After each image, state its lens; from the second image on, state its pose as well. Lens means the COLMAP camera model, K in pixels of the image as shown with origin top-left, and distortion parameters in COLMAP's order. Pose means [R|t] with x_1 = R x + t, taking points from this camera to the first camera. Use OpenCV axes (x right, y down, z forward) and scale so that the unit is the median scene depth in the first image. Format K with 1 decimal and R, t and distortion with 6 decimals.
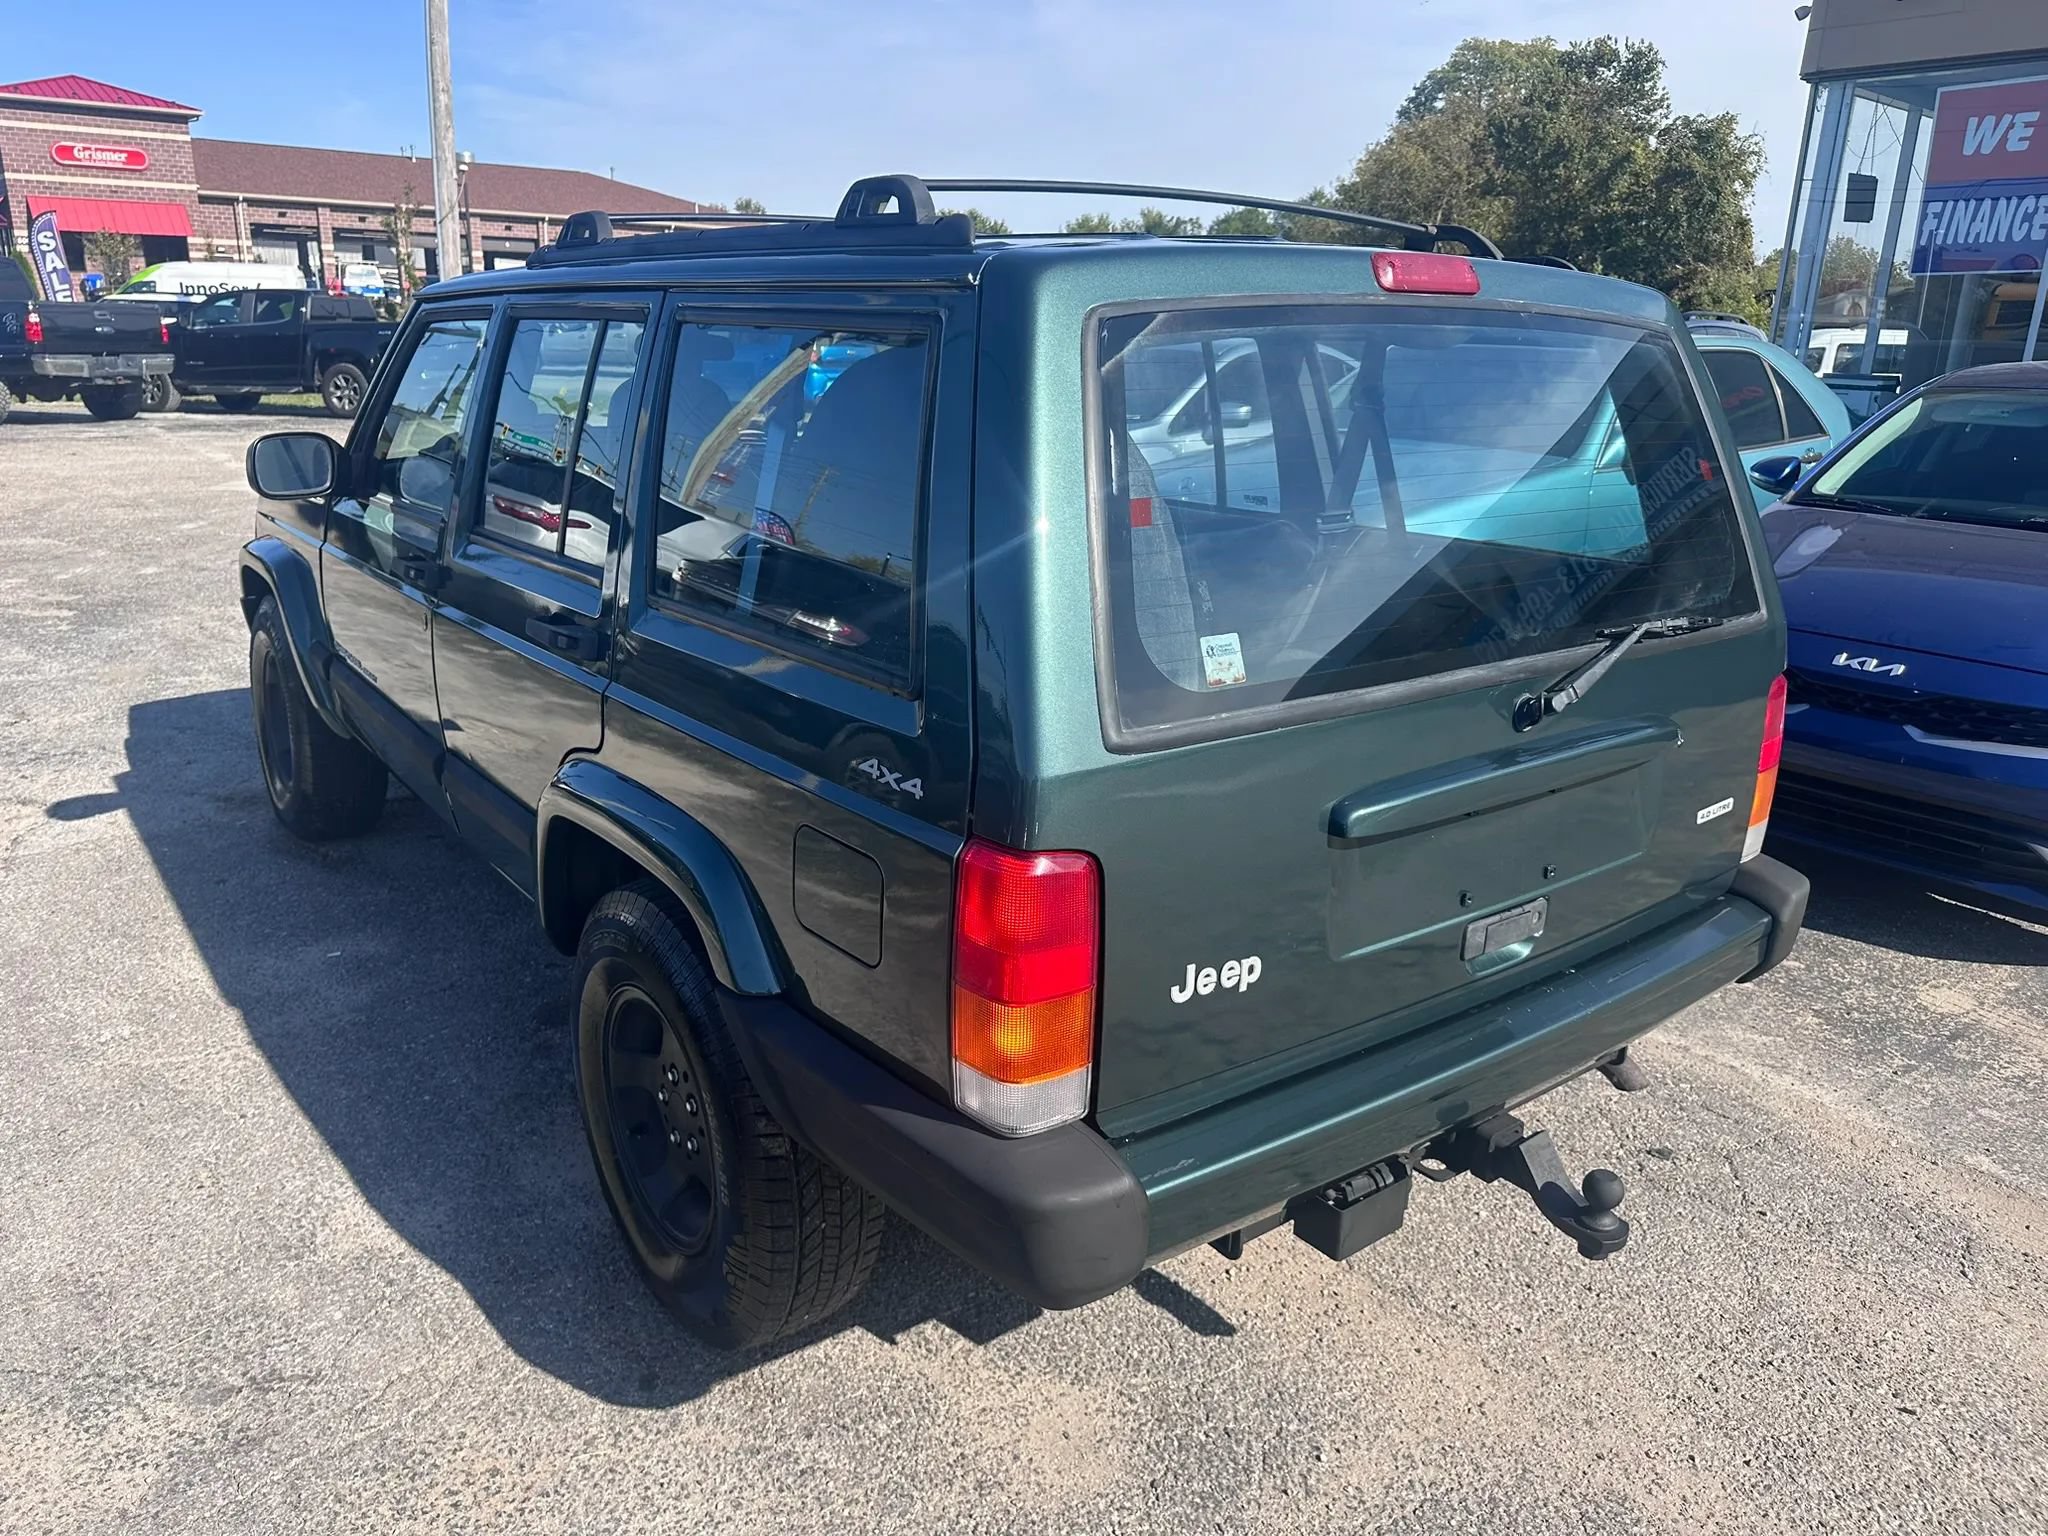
lens RADIAL K [[1475.7, 0, 1019.7], [0, 1475.7, 728.7], [0, 0, 1]] dist [0.007280, -0.011608]
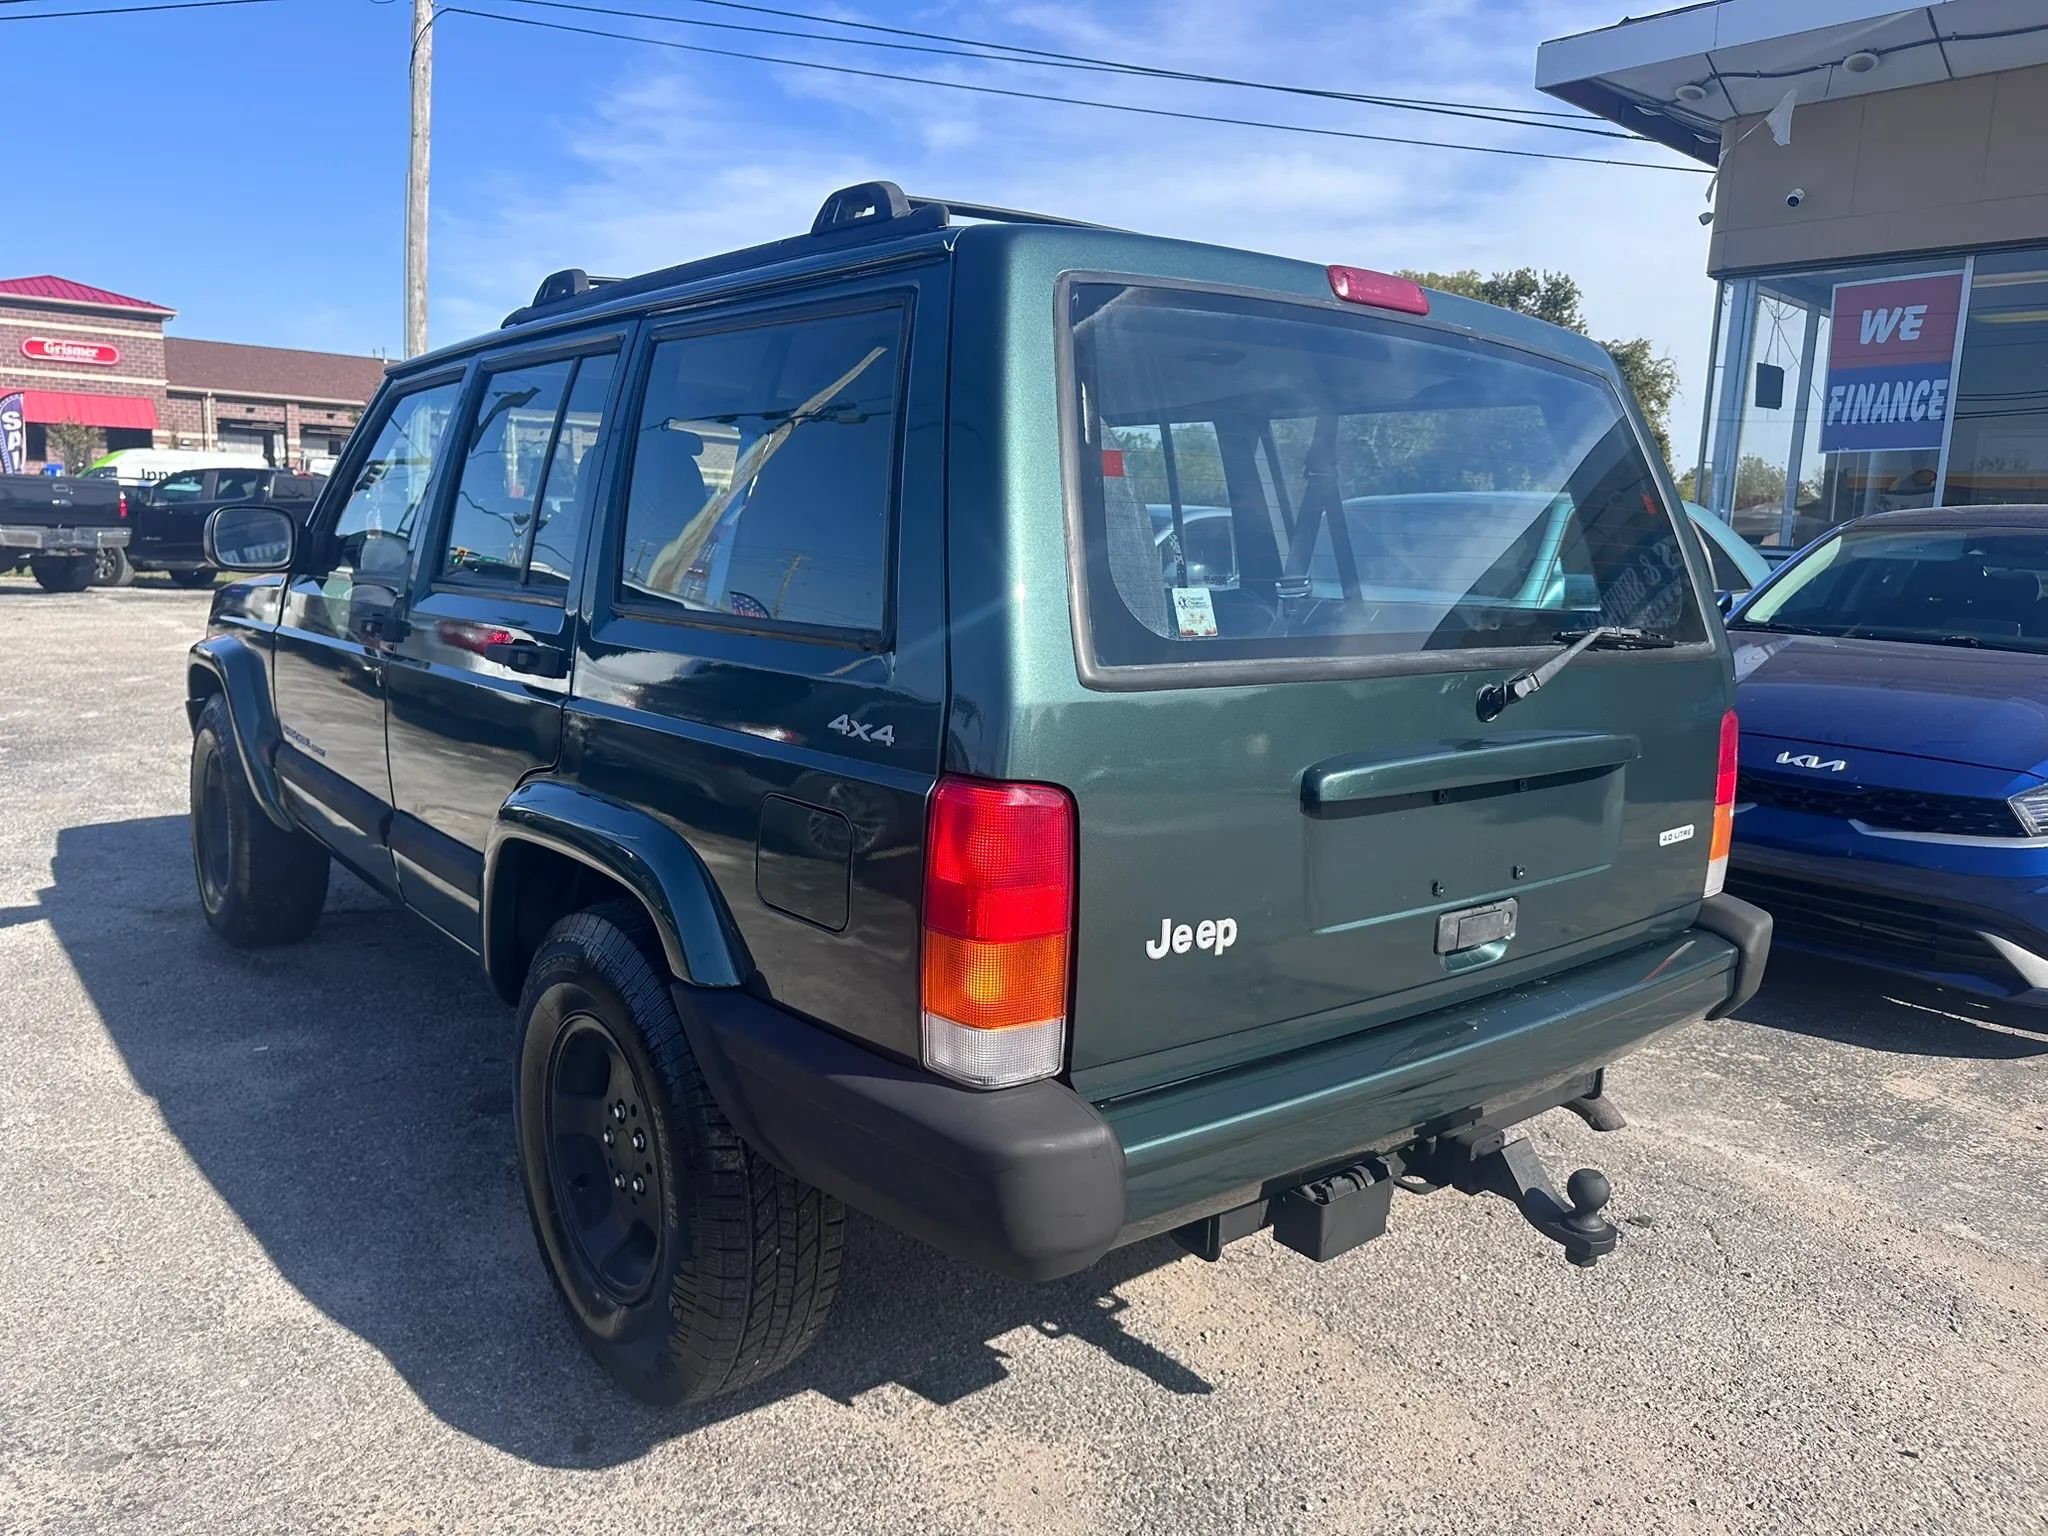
lens RADIAL K [[1474.6, 0, 1043.2], [0, 1474.6, 728.7], [0, 0, 1]] dist [0.002053, -0.006132]
pose [[0.998943, 0.004462, 0.045749, -0.007407], [0.001615, 0.991257, -0.131934, 0.113028], [-0.045938, 0.131868, 0.990202, 0.013155]]
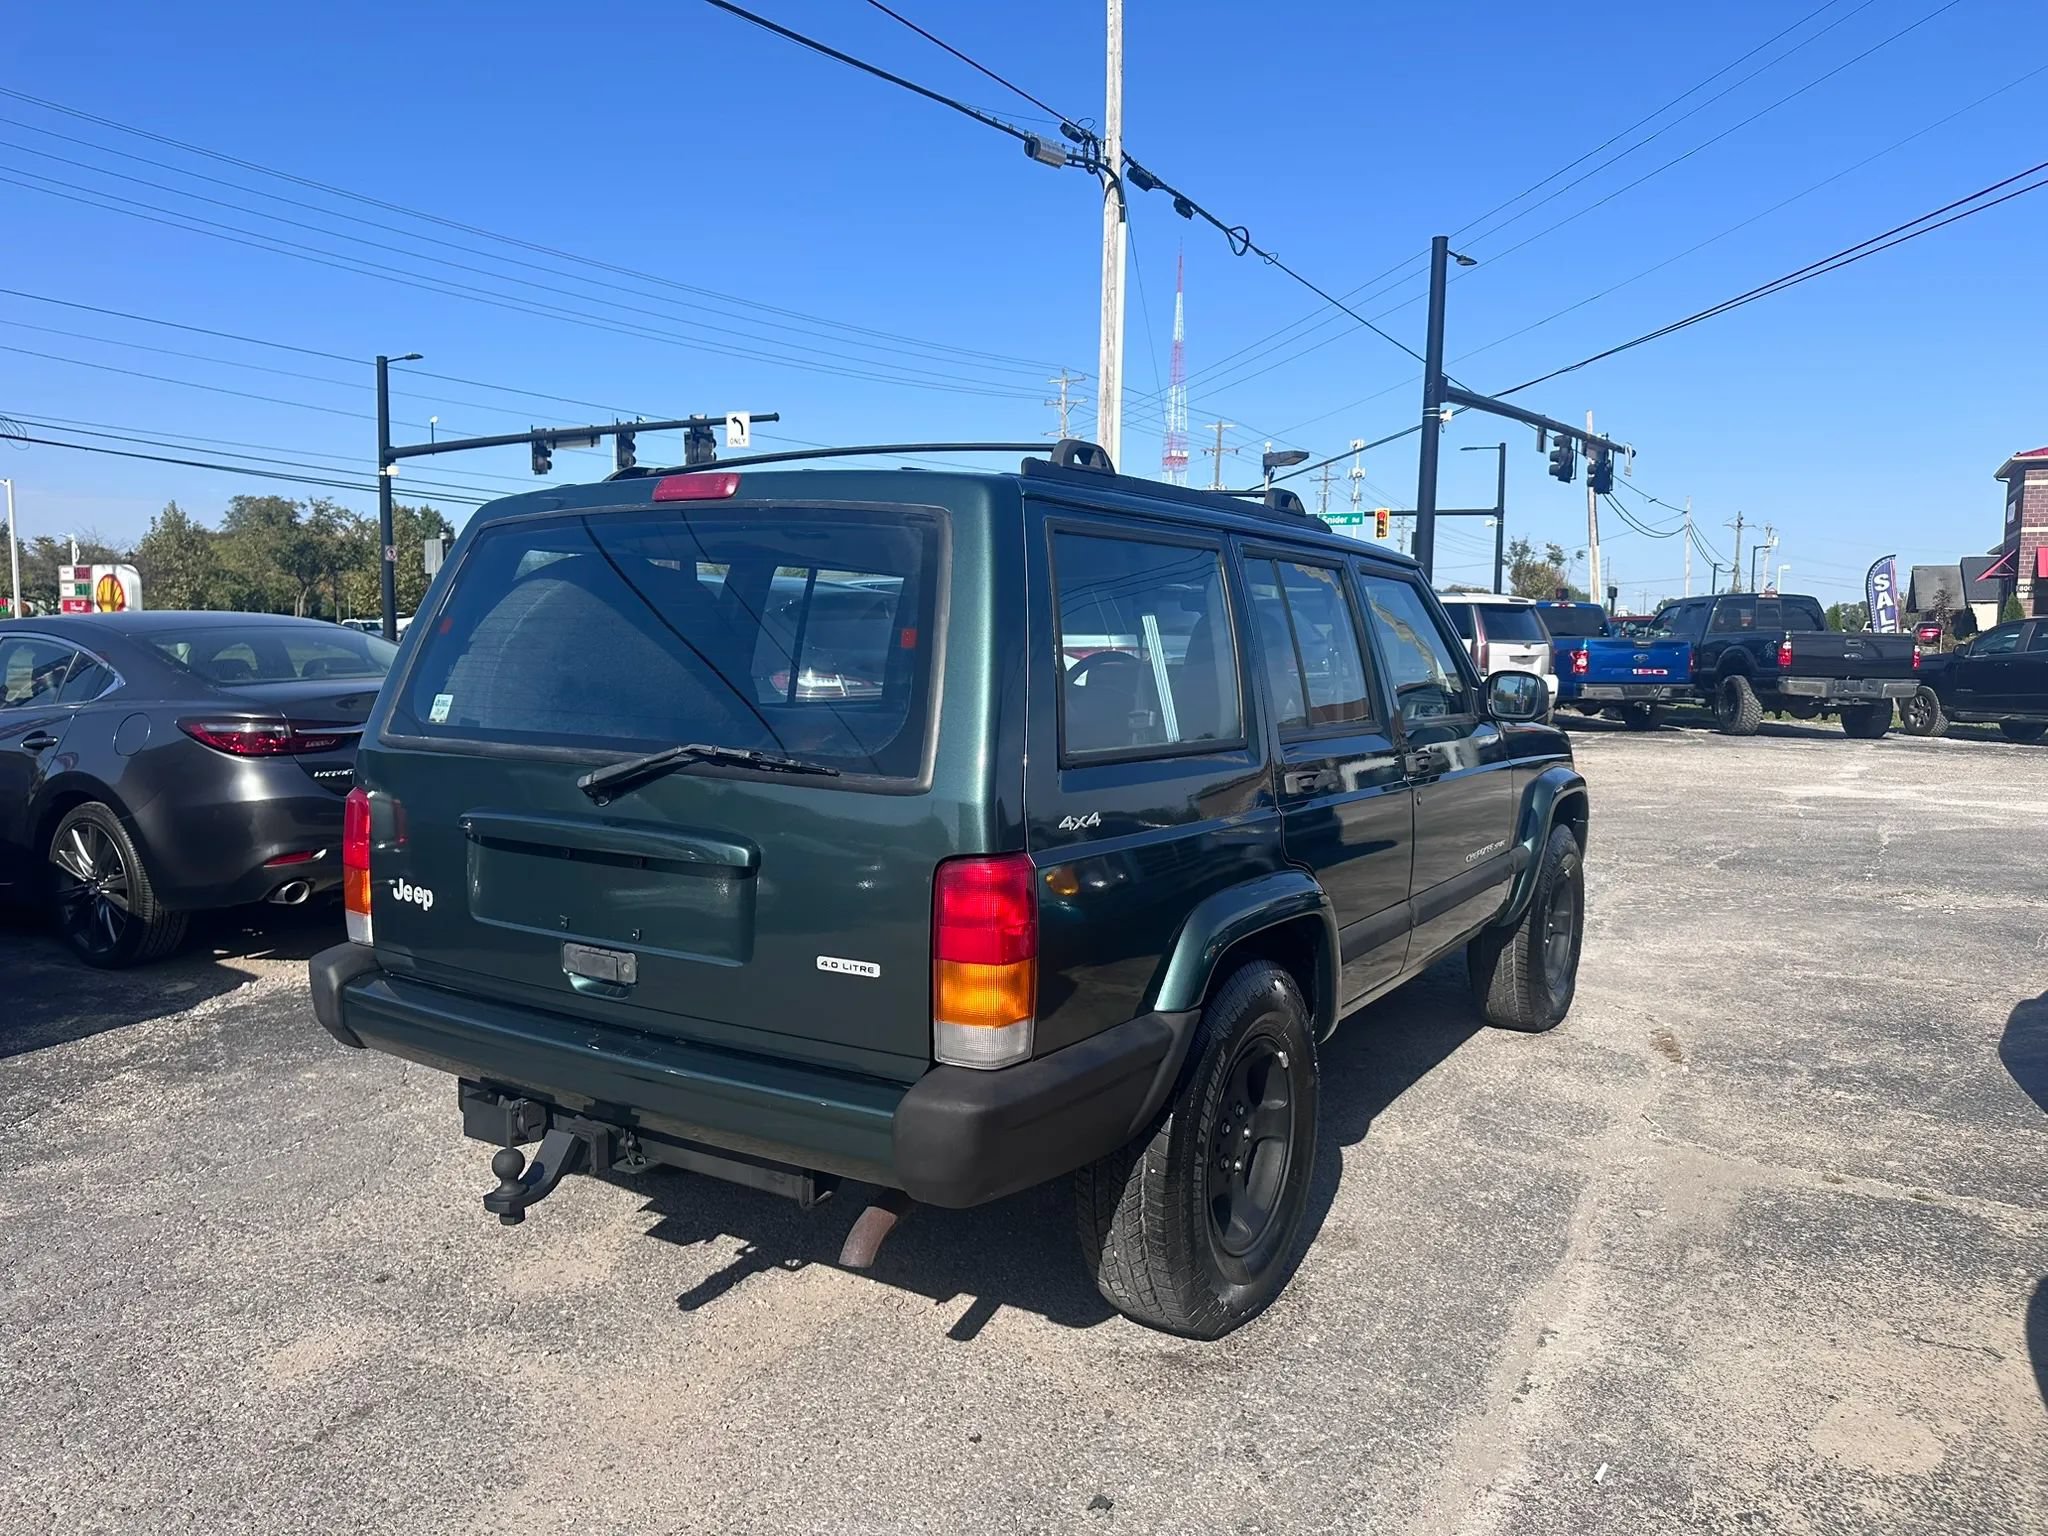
lens RADIAL K [[1425.5, 0, 1016.0], [0, 1425.5, 764.2], [0, 0, 1]] dist [0.095978, -0.174505]
pose [[0.342666, 0.063766, -0.937291, 1.347116], [-0.251599, 0.967478, -0.026163, -0.075010], [0.905140, 0.244786, 0.347566, 0.712806]]
